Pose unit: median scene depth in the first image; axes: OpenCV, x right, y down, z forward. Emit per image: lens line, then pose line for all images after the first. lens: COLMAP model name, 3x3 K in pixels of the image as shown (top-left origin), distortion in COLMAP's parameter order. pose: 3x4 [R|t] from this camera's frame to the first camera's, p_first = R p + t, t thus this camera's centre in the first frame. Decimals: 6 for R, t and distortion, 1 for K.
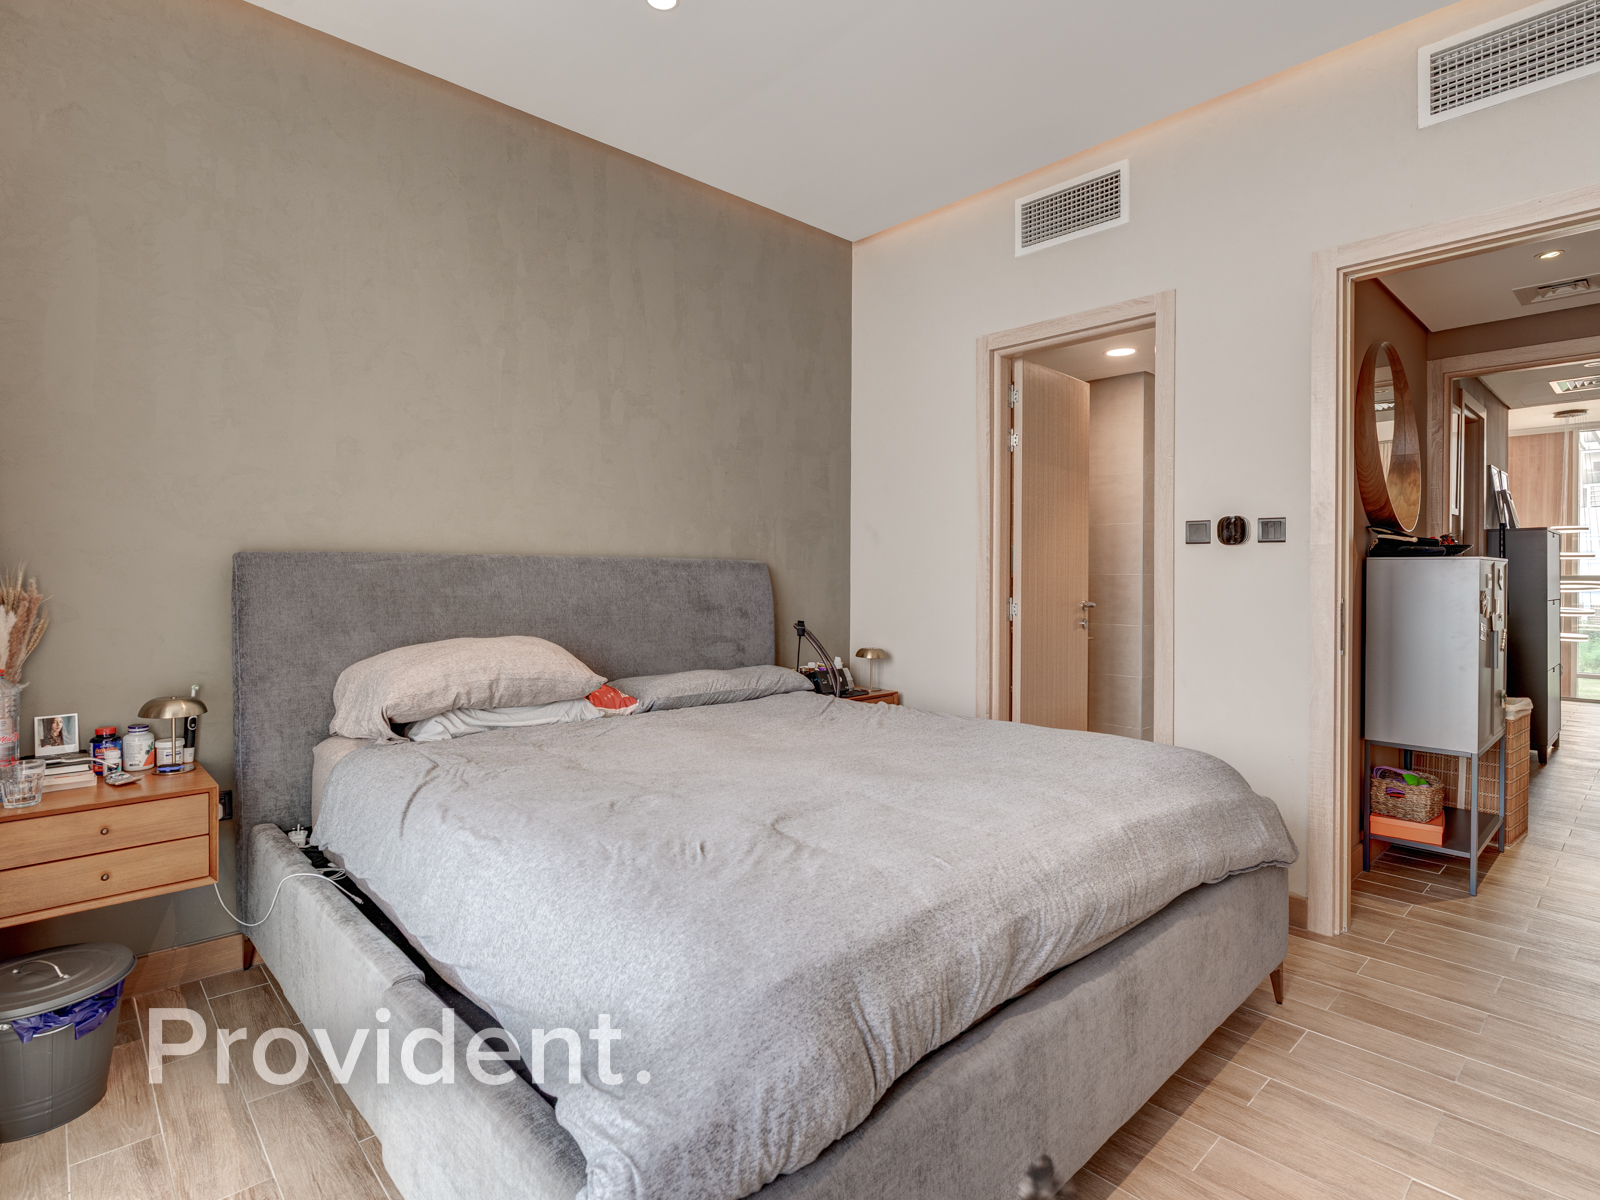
lens RADIAL K [[828.3, 0, 788.2], [0, 828.3, 580.3], [0, 0, 1]] dist [-0.005304, 0.001541]
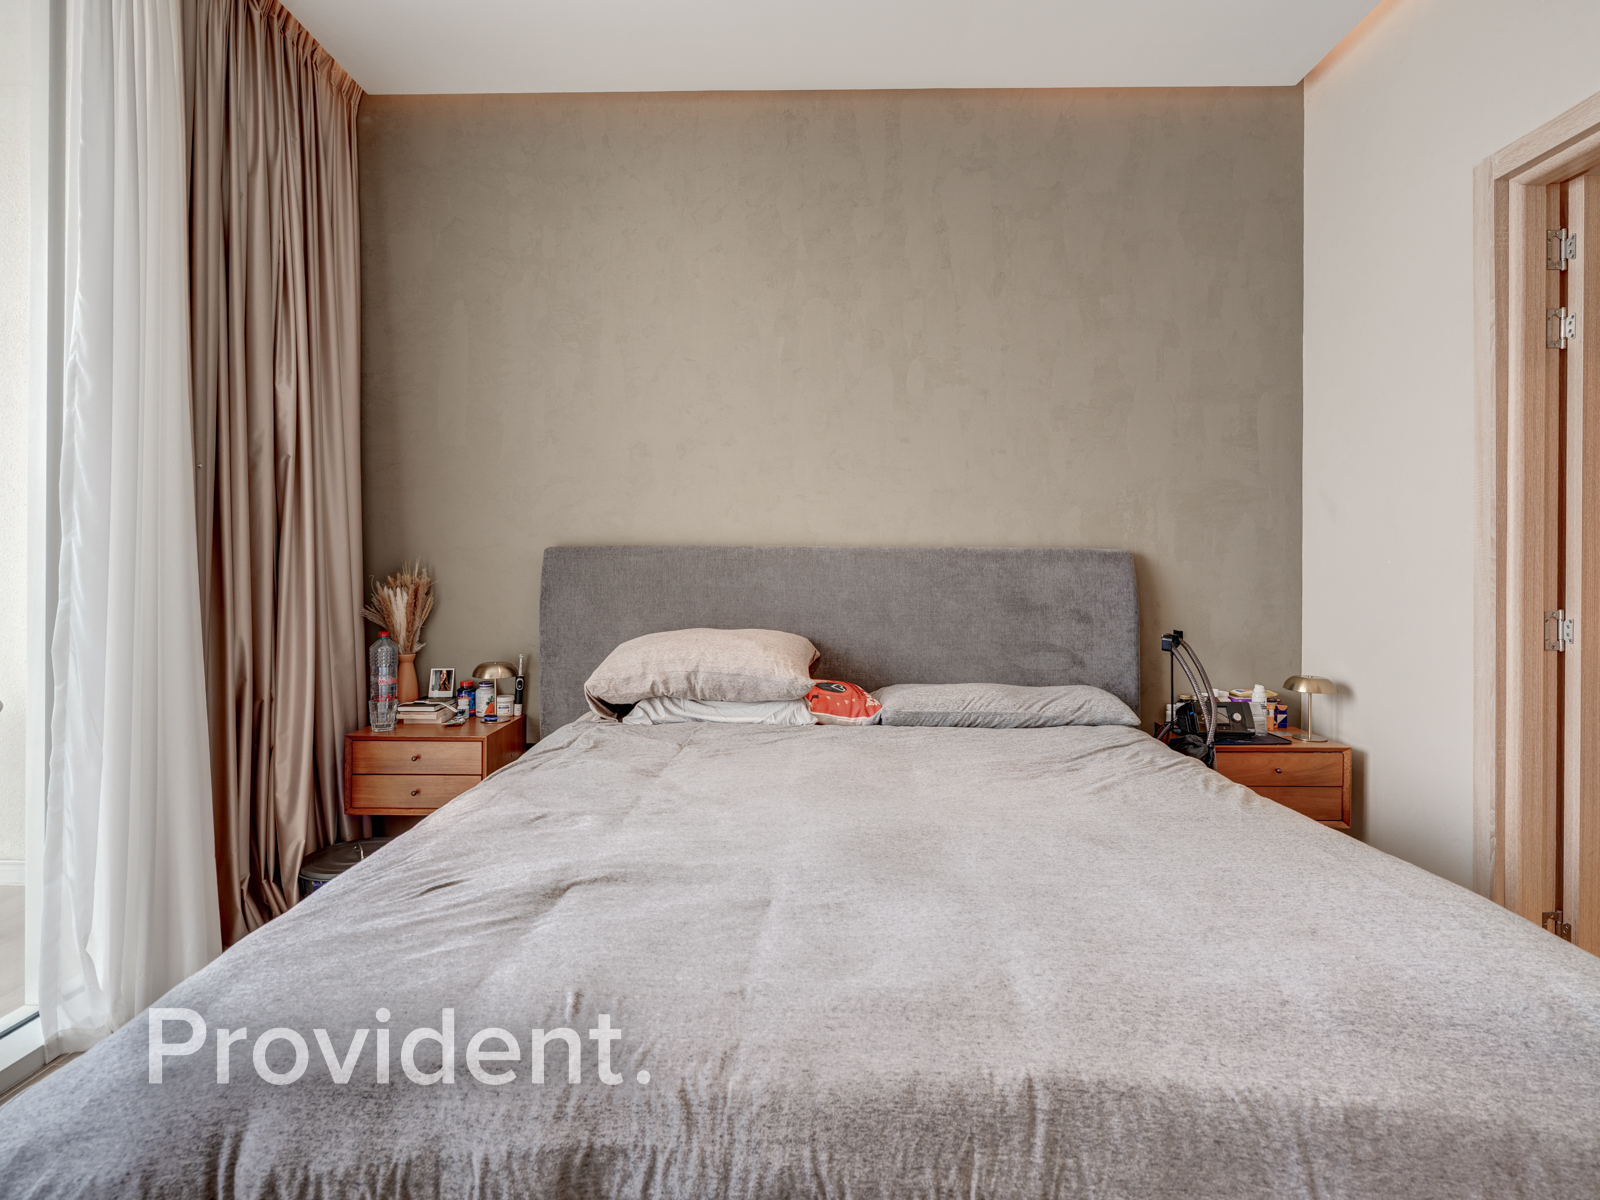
lens RADIAL K [[831.6, 0, 796.1], [0, 831.6, 567.4], [0, 0, 1]] dist [-0.008023, 0.002469]
pose [[0.721848, 0.002020, -0.692048, 0.404959], [-0.006712, 0.999969, -0.004082, -0.002279], [0.692019, 0.007592, 0.721840, 0.341463]]
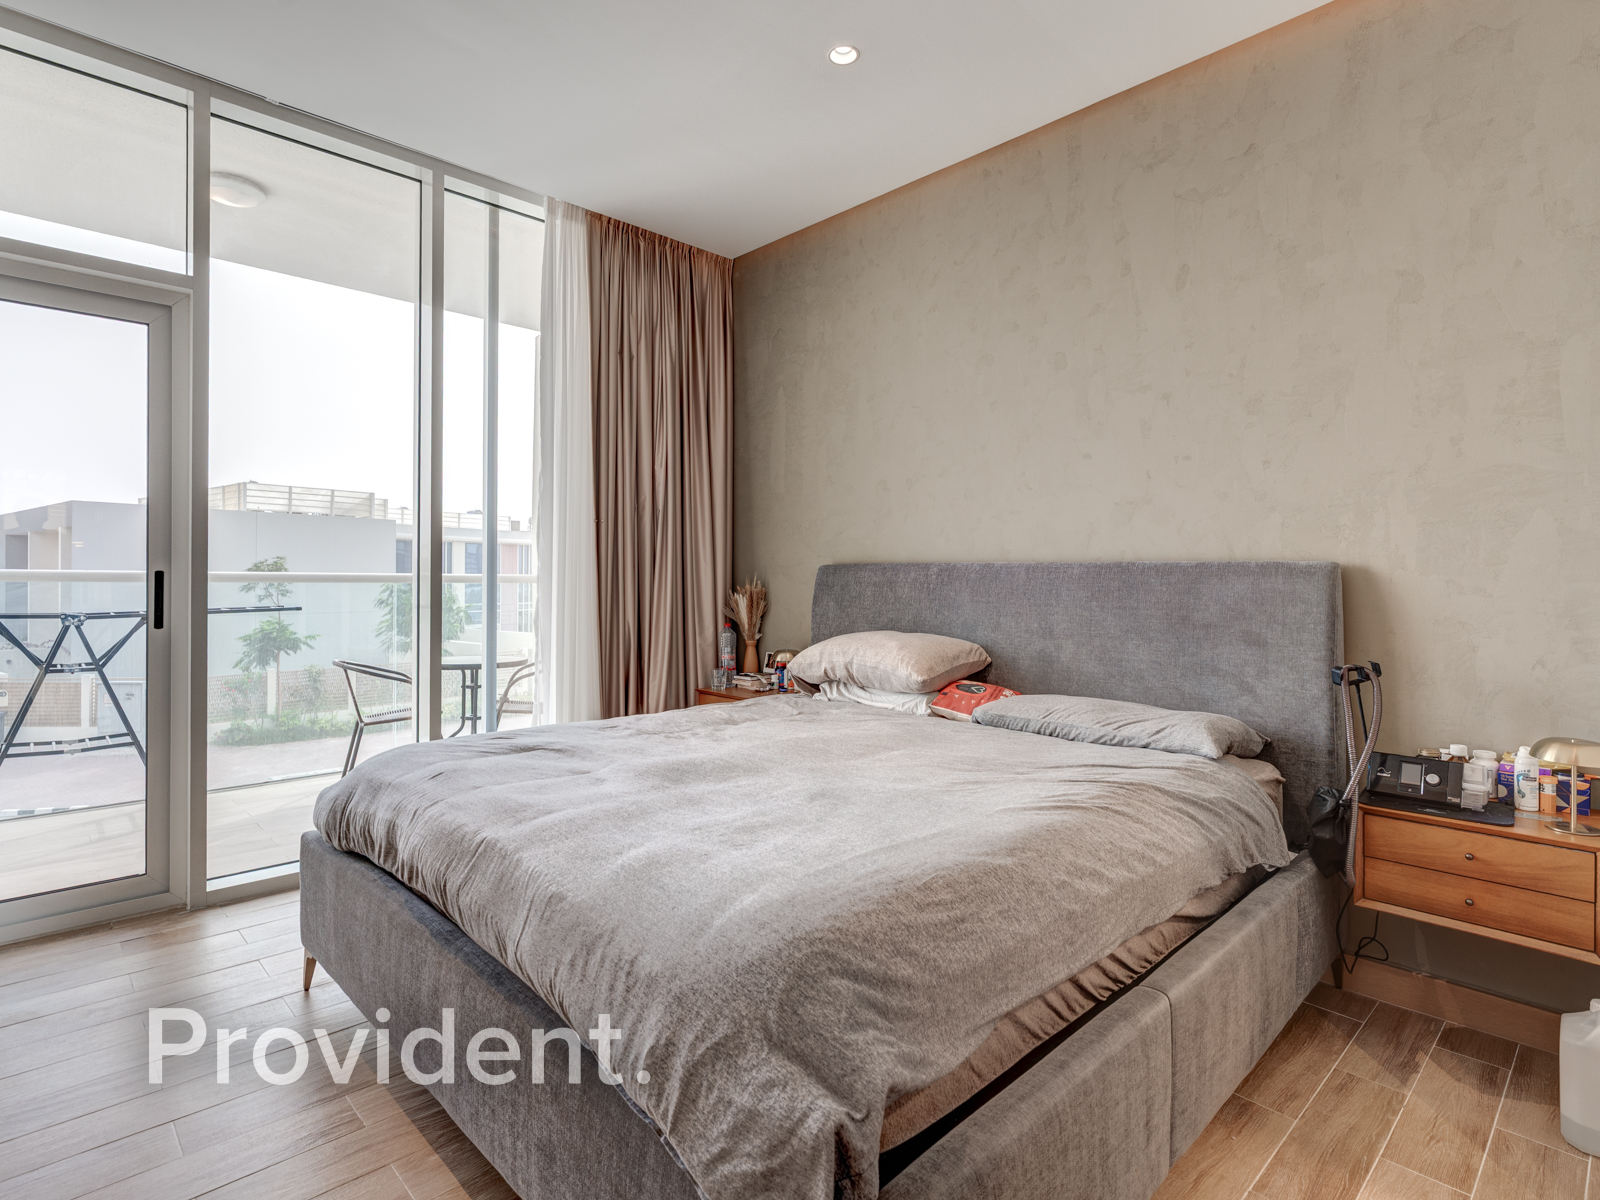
lens RADIAL K [[828.3, 0, 788.2], [0, 828.3, 580.3], [0, 0, 1]] dist [-0.005304, 0.001541]
pose [[0.018320, 0.000059, -0.999832, 0.857518], [-0.015134, 0.999885, -0.000218, -0.003665], [0.999718, 0.015135, 0.018319, 0.832256]]
